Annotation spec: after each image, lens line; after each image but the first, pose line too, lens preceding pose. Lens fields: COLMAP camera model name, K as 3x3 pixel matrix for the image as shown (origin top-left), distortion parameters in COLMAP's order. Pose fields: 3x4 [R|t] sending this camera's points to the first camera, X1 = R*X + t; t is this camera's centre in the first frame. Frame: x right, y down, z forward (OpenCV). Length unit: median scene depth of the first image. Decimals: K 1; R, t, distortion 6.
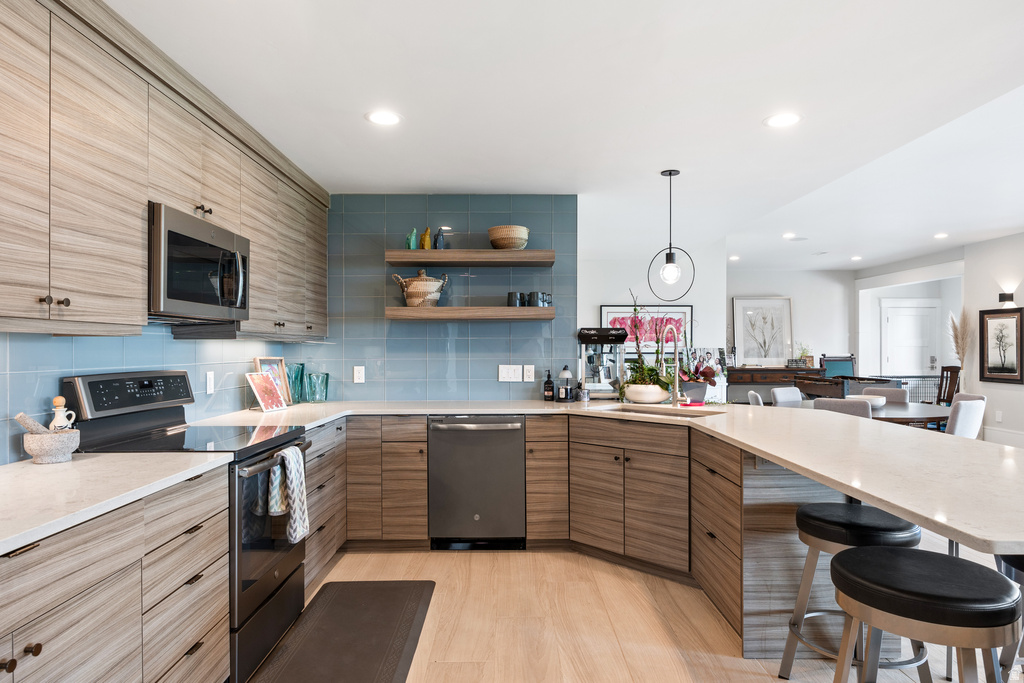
lens RADIAL K [[617.4, 0, 511.8], [0, 617.4, 352.4], [0, 0, 1]] dist [0.001471, 0.000571]
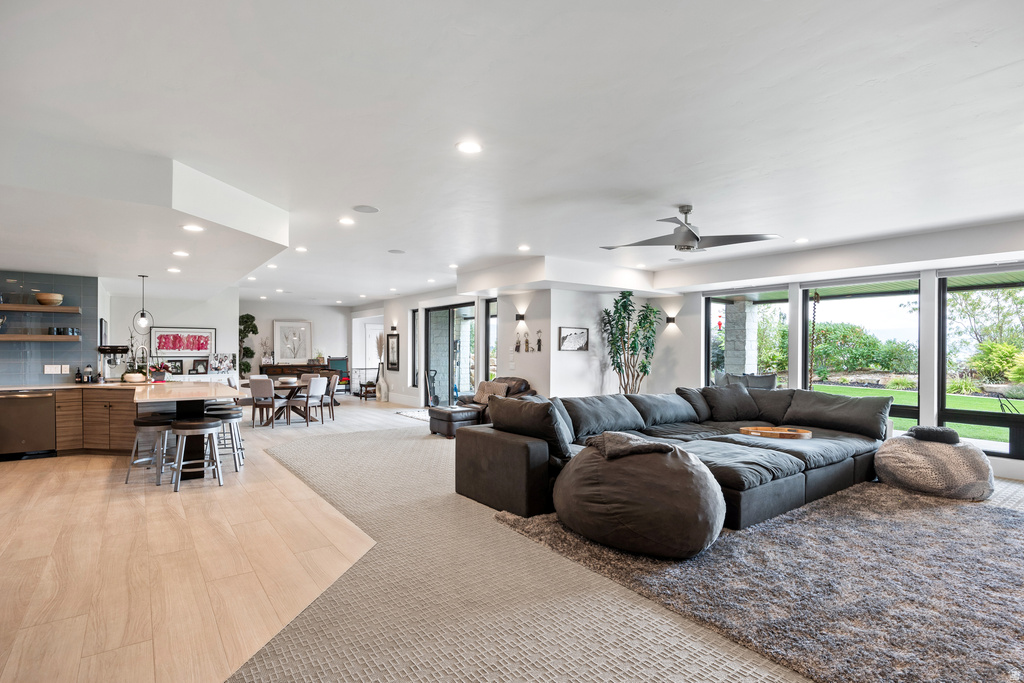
lens RADIAL K [[524.8, 0, 508.9], [0, 524.8, 351.3], [0, 0, 1]] dist [0.001107, -0.000563]
pose [[0.821101, 0.001808, 0.570780, 0.232105], [-0.000760, 0.999998, -0.002074, -0.019763], [-0.570782, 0.001269, 0.821100, -1.138226]]
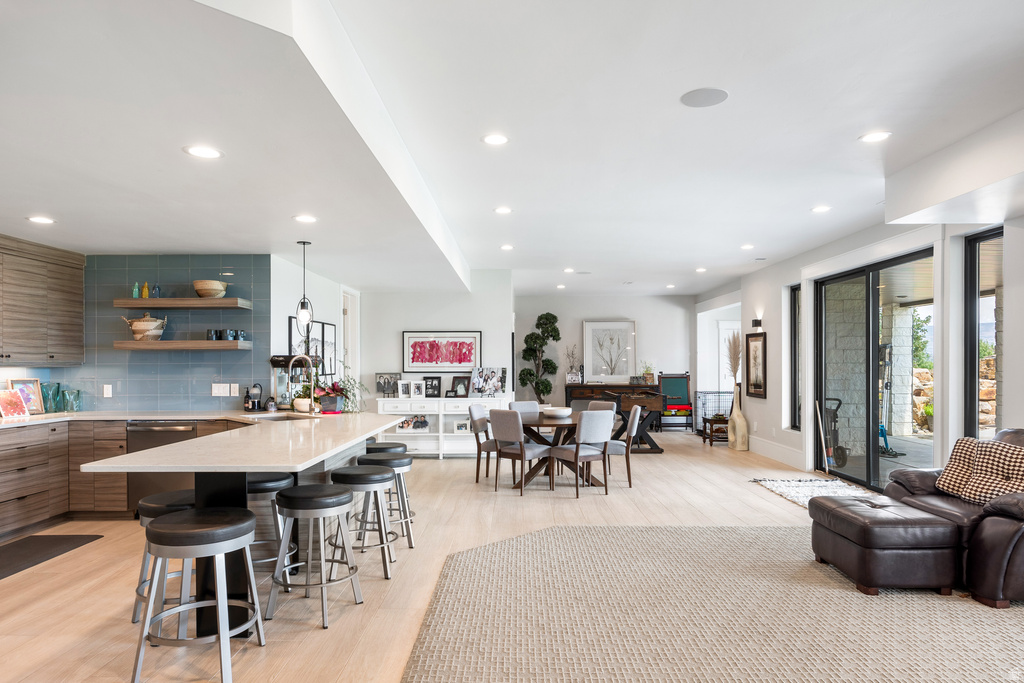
lens RADIAL K [[637.7, 0, 511.0], [0, 637.7, 365.0], [0, 0, 1]] dist [-0.001269, 0.000101]
pose [[0.999775, -0.002138, -0.021103, 0.663840], [0.002052, 0.999989, -0.004106, -0.013098], [0.021112, 0.004062, 0.999769, -0.357777]]
